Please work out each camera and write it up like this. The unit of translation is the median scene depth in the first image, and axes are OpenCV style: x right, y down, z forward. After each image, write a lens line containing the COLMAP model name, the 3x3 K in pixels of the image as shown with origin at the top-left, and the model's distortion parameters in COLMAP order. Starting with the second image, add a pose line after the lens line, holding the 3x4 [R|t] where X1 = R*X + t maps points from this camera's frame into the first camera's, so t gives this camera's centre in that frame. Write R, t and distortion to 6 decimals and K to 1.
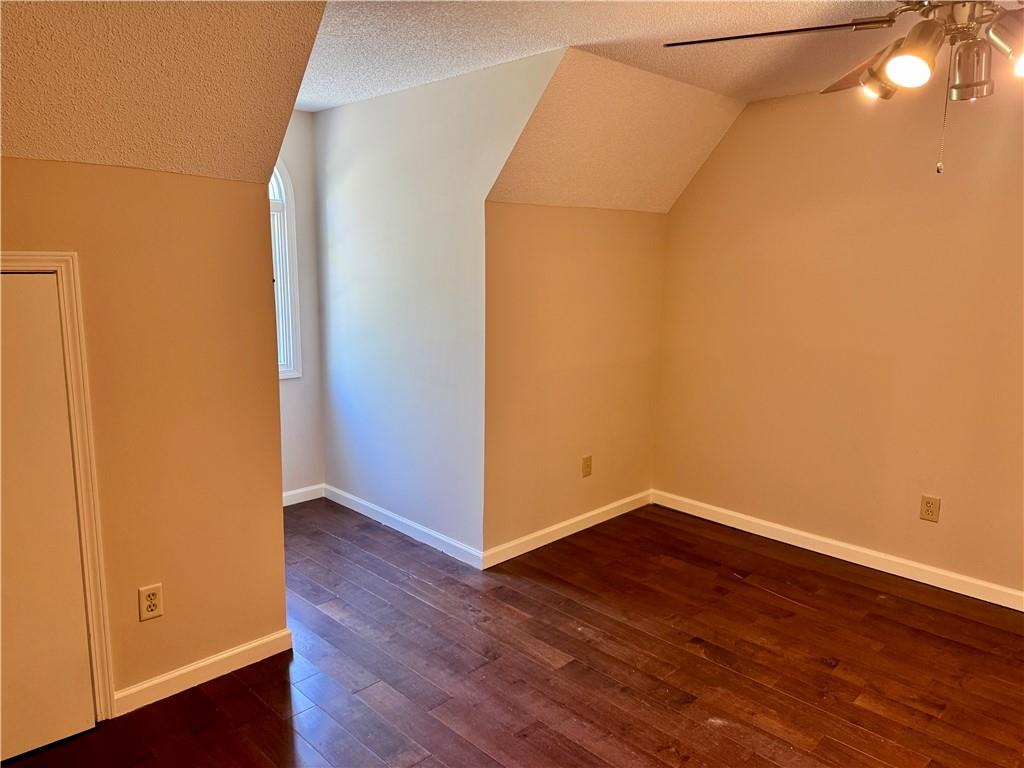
lens RADIAL K [[732.1, 0, 529.2], [0, 732.1, 388.6], [0, 0, 1]] dist [-0.000317, -0.009747]
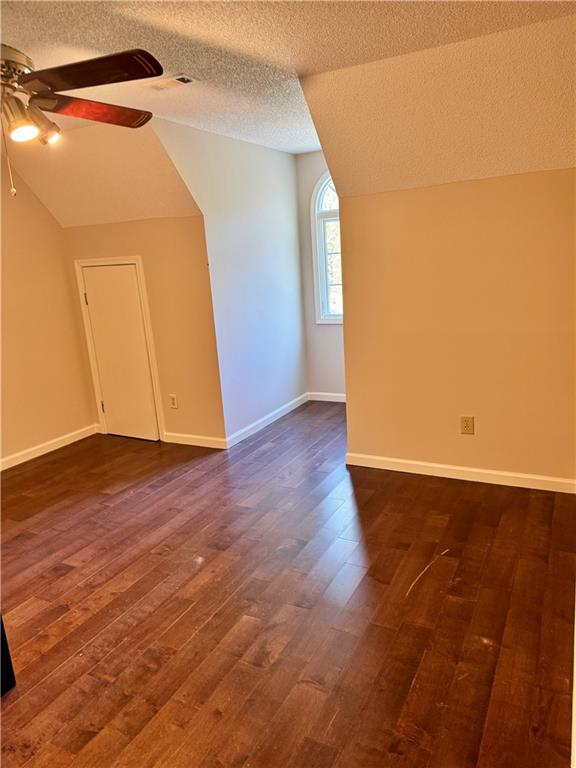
lens RADIAL K [[540.3, 0, 288.0], [0, 540.3, 384.0], [0, 0, 1]] dist [0.112416, -0.196355]
pose [[0.304572, 0.187238, -0.933905, 1.063528], [-0.115773, 0.980496, 0.158823, -0.079261], [0.945427, 0.059748, 0.320309, 0.653248]]
